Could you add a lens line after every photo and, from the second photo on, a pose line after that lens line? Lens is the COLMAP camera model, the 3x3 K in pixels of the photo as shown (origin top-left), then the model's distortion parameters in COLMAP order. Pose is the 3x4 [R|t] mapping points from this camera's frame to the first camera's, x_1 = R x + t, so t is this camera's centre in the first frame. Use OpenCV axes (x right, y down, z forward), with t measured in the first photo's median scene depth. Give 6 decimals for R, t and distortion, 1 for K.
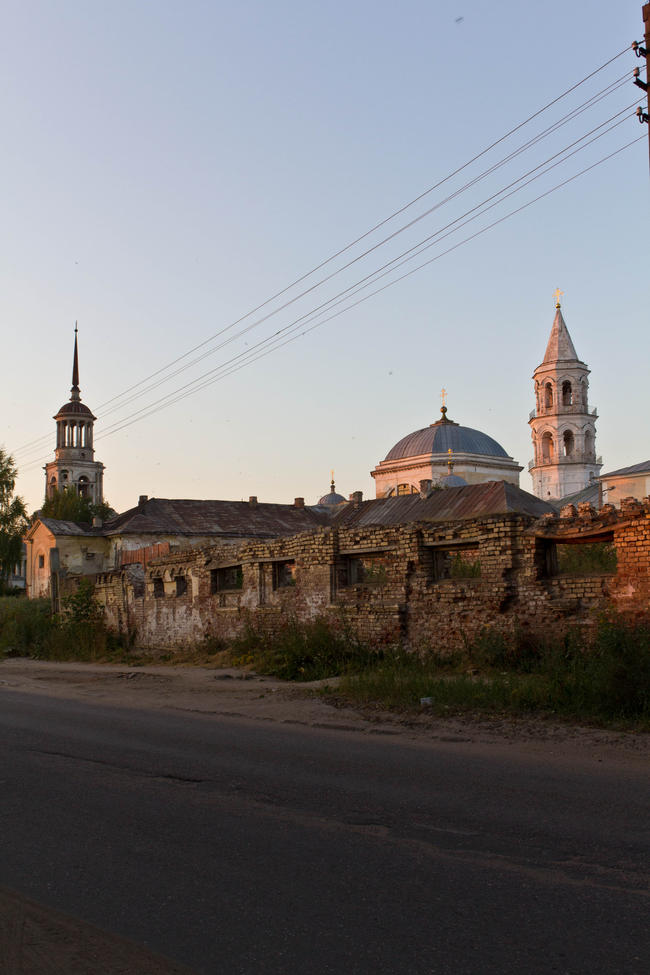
lens RADIAL K [[938.4, 0, 326.6], [0, 938.4, 488.6], [0, 0, 1]] dist [-0.026581, 0.000000]
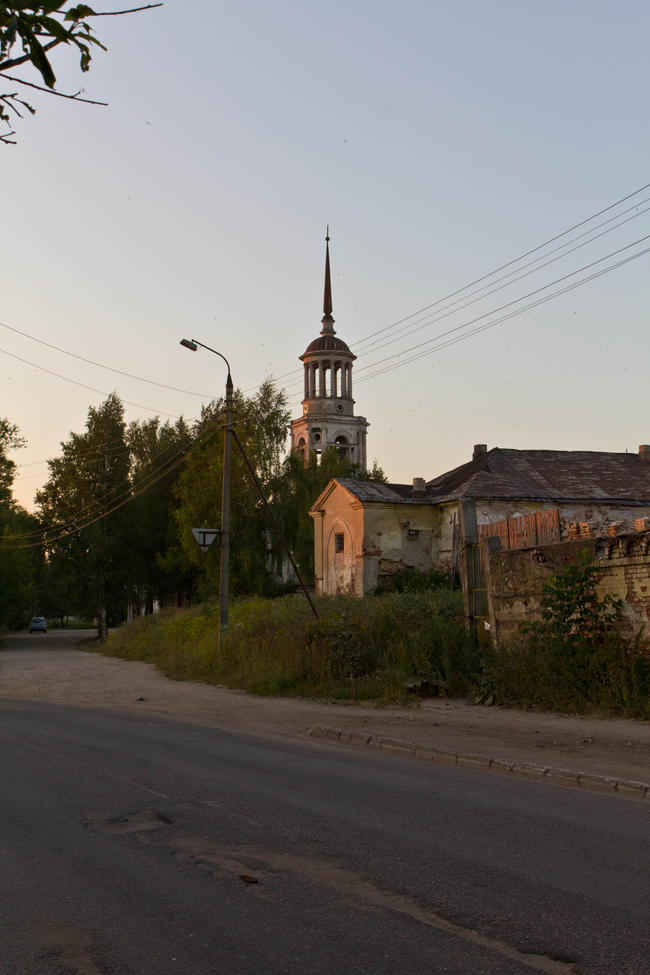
lens RADIAL K [[1201.3, 0, 323.2], [0, 1201.3, 488.9], [0, 0, 1]] dist [-0.006107, 0.000000]
pose [[0.973330, -0.009056, -0.229229, -0.107019], [0.013223, 0.999774, 0.016649, 0.022475], [0.229027, -0.019236, 0.973230, 0.146916]]
